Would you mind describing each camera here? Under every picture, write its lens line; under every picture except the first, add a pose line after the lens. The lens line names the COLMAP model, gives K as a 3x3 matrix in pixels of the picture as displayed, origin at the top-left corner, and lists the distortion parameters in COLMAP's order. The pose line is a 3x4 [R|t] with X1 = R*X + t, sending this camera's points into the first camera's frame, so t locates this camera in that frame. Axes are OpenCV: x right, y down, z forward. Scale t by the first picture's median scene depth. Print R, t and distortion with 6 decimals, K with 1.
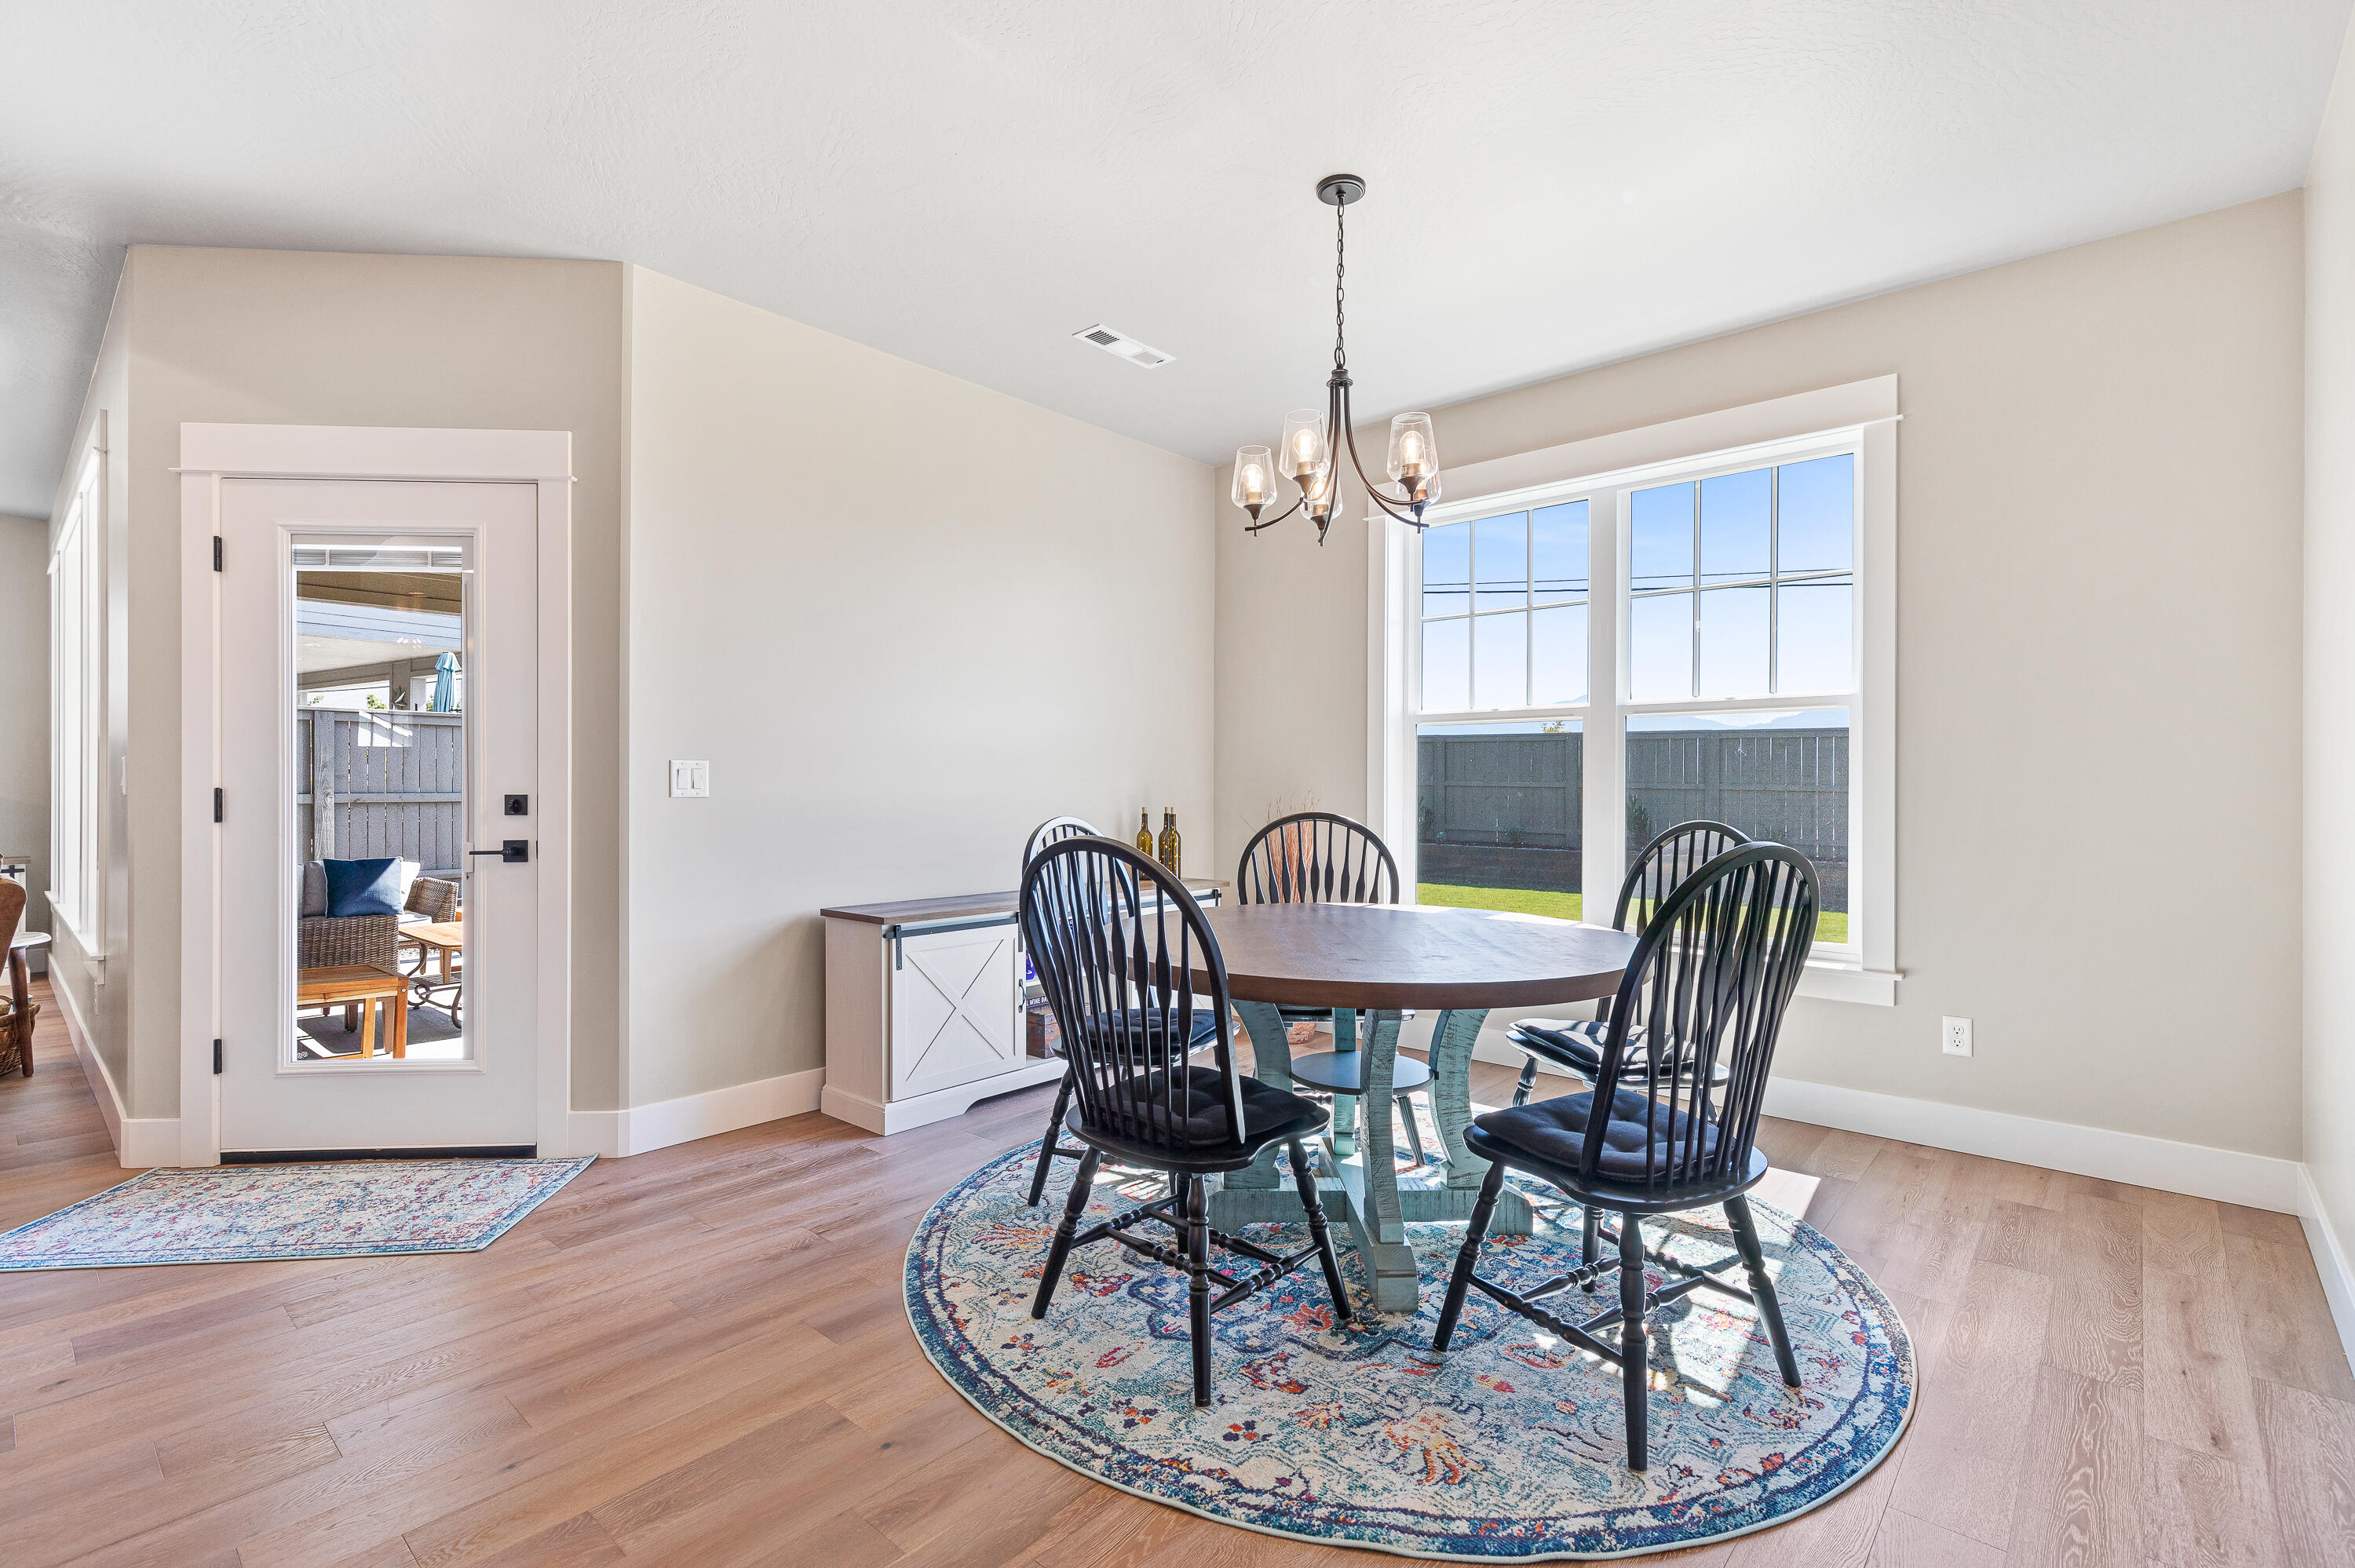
lens RADIAL K [[1071.8, 0, 1182.5], [0, 1071.8, 781.6], [0, 0, 1]] dist [0.014684, 0.000041]
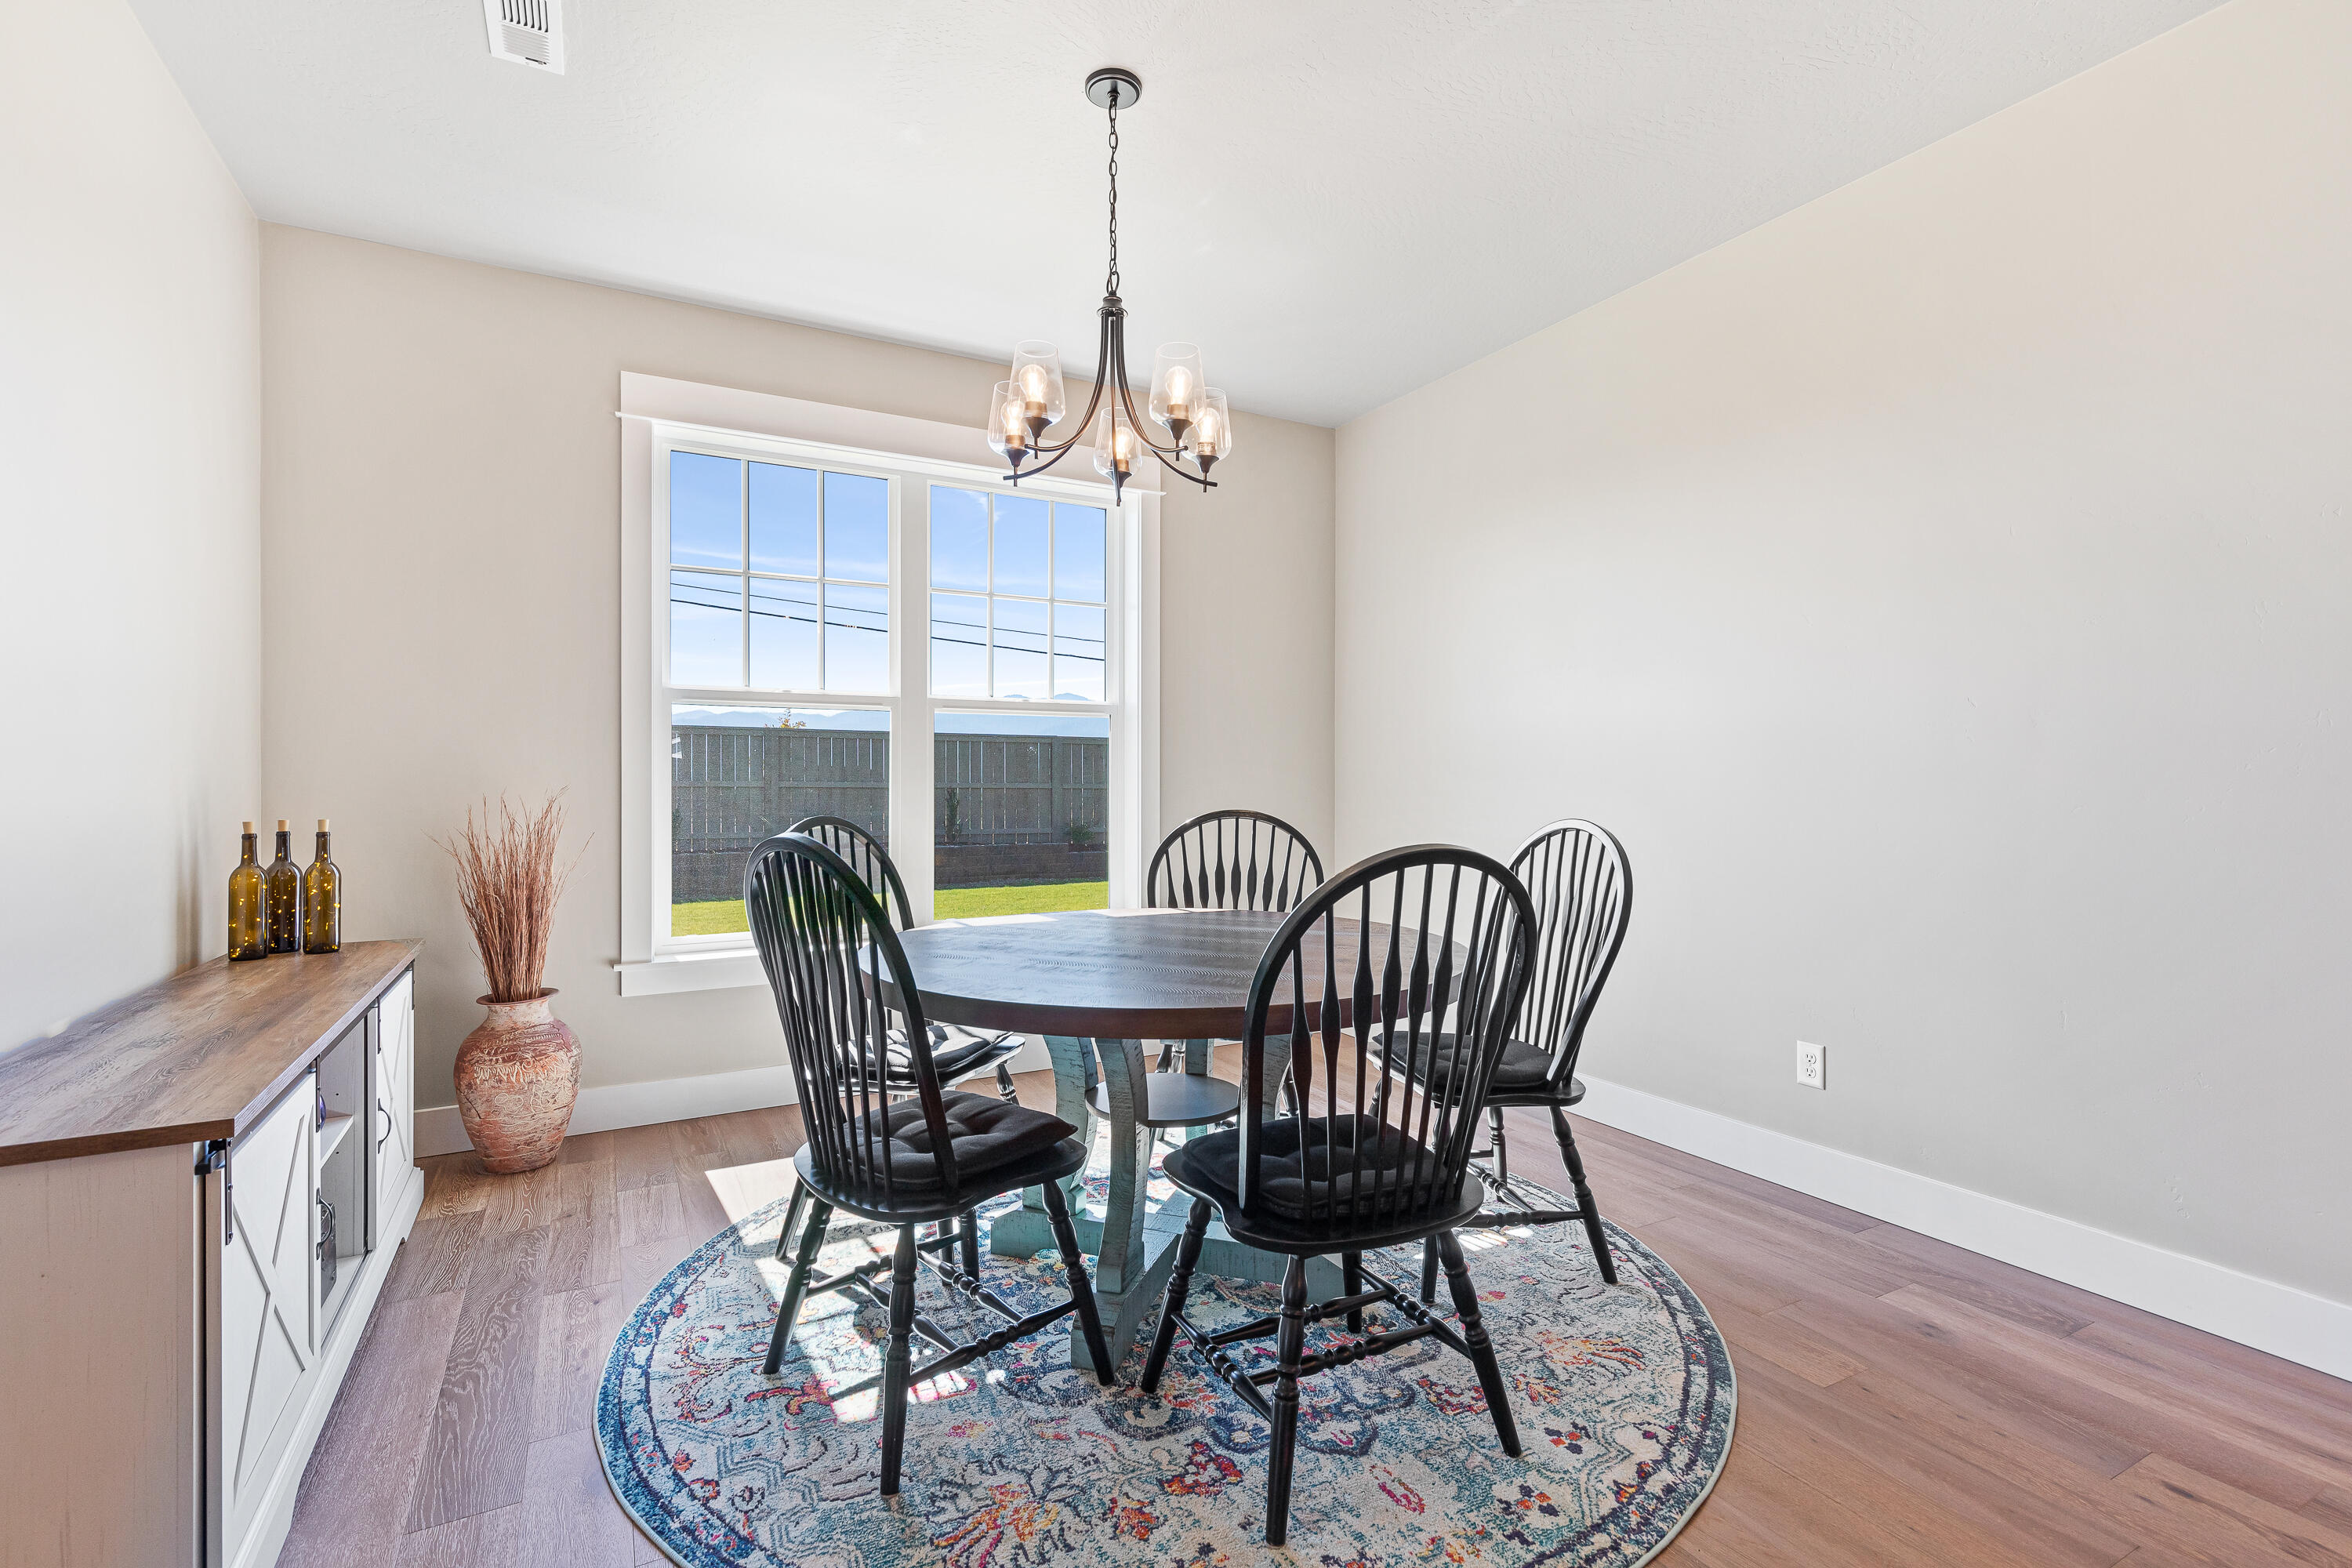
lens RADIAL K [[1070.6, 0, 1181.0], [0, 1070.6, 781.6], [0, 0, 1]] dist [0.014684, 0.000041]
pose [[0.333233, 0.004829, 0.942832, -0.647204], [-0.005032, 0.999982, -0.003343, 0.007643], [-0.942831, -0.003630, 0.333251, 0.659429]]
